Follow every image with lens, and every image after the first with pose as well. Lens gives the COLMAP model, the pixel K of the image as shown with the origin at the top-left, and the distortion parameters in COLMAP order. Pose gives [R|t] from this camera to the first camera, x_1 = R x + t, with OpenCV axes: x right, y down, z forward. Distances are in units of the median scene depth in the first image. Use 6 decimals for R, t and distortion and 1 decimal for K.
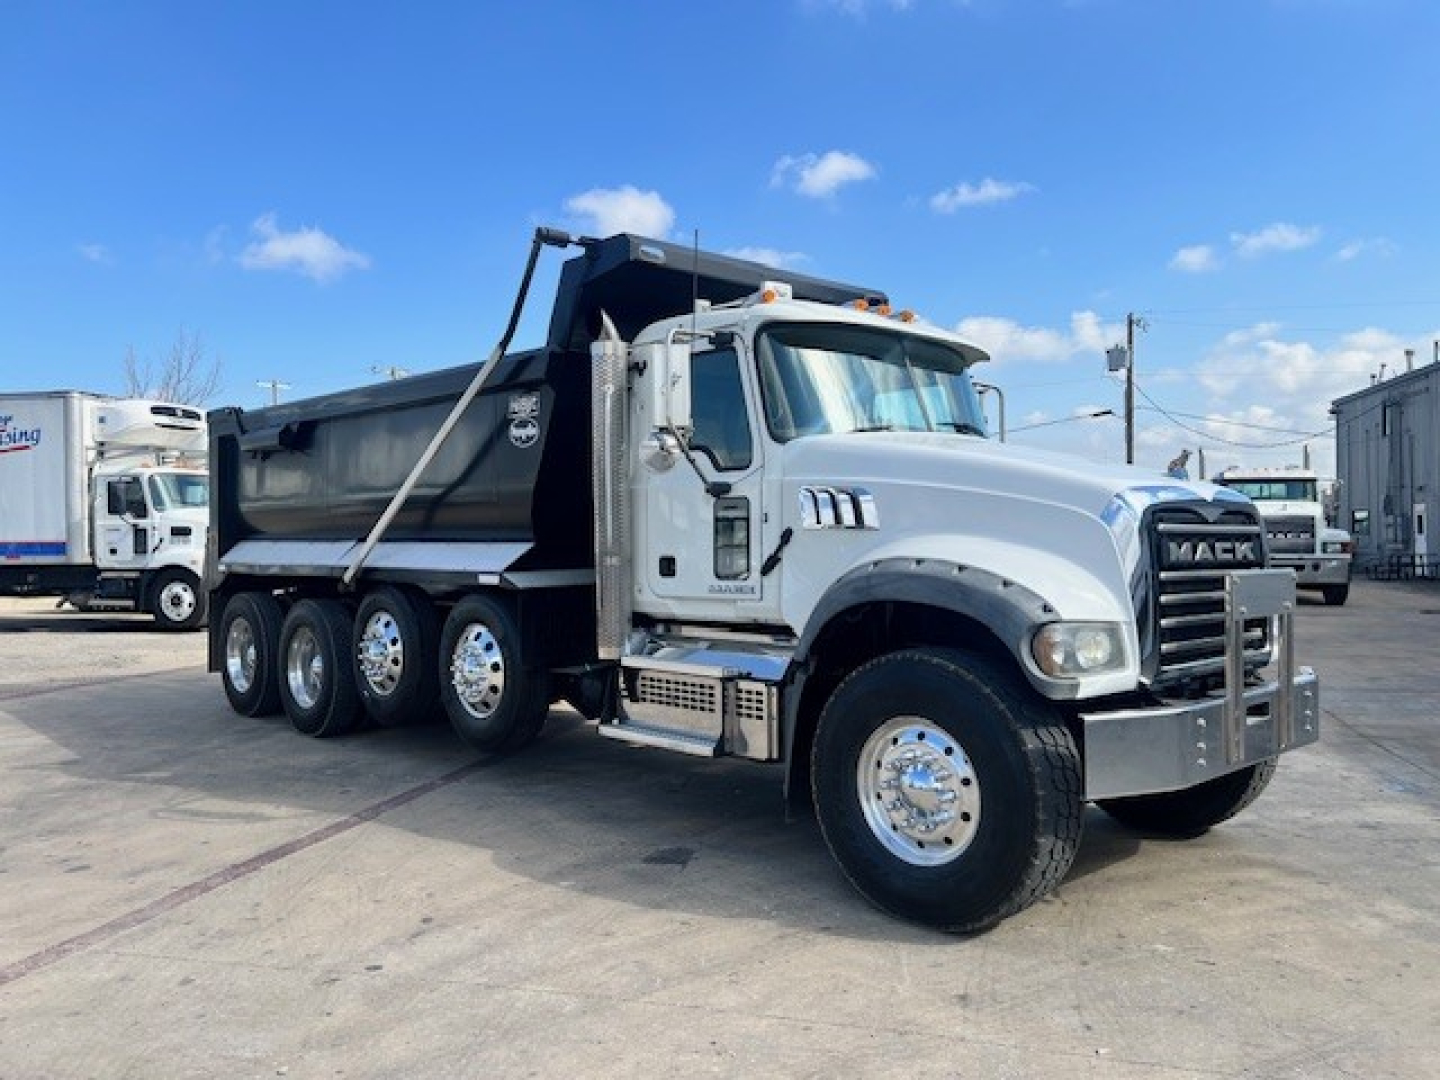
lens RADIAL K [[1084.7, 0, 720.0], [0, 1084.7, 540.0], [0, 0, 1]] dist [0.055517, -0.048194]
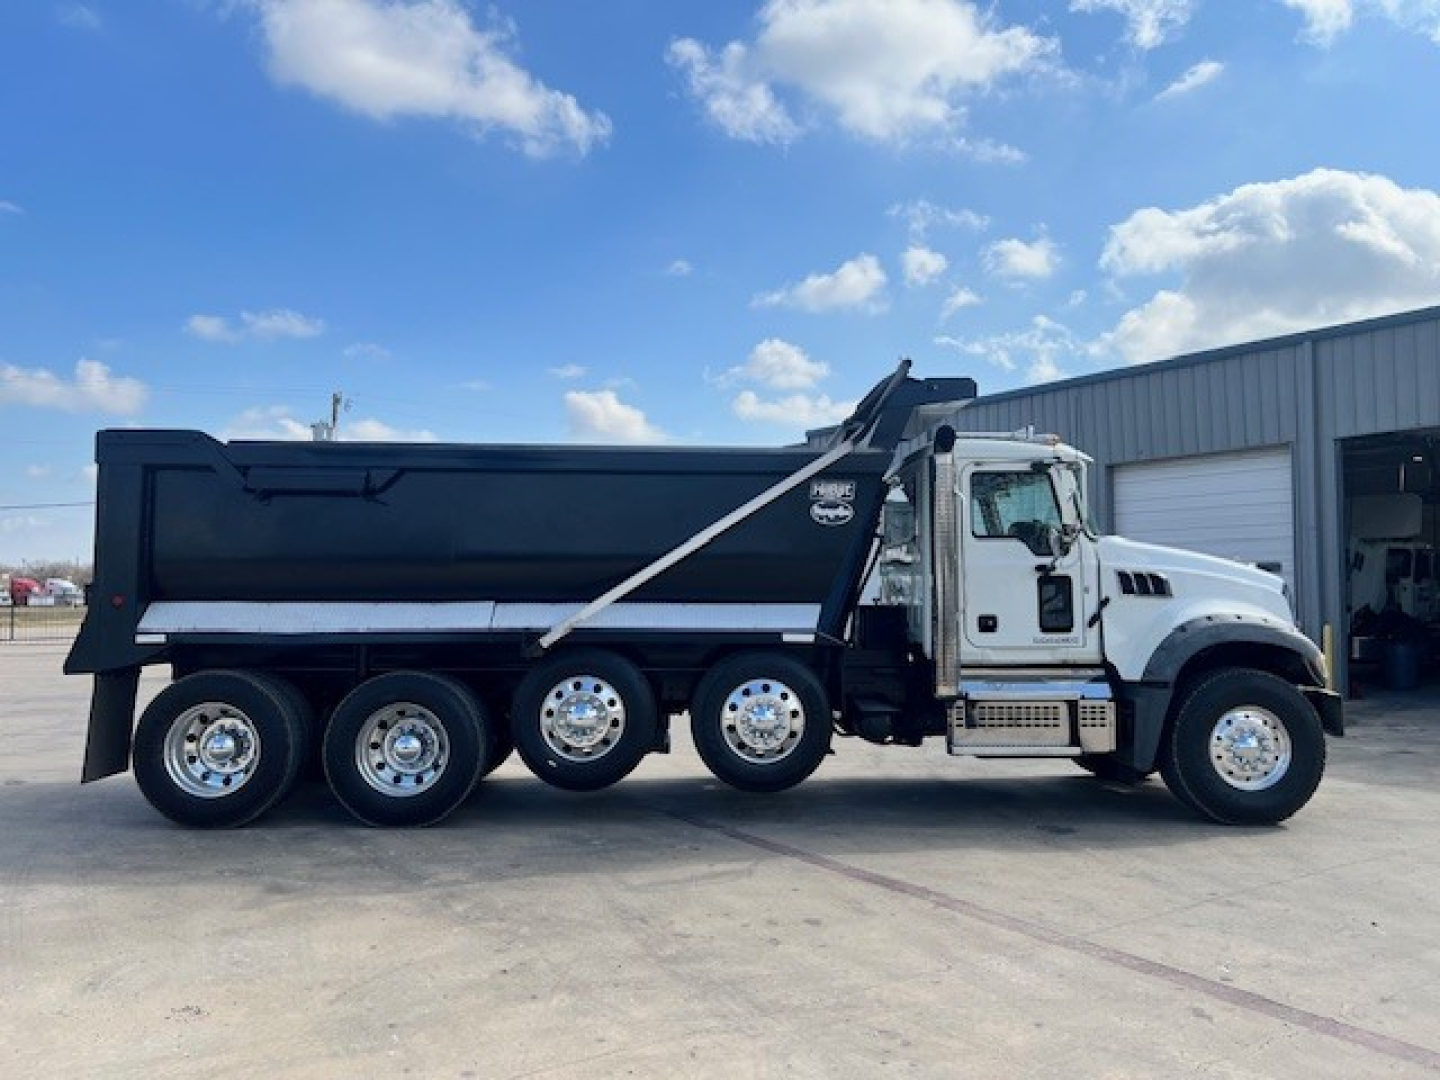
lens RADIAL K [[1084.7, 0, 720.0], [0, 1084.7, 540.0], [0, 0, 1]] dist [0.055517, -0.048194]
pose [[0.651030, 0.054253, 0.757111, -1.399092], [-0.006203, 0.997789, -0.066165, 0.012572], [-0.759027, 0.038378, 0.649927, 0.387789]]
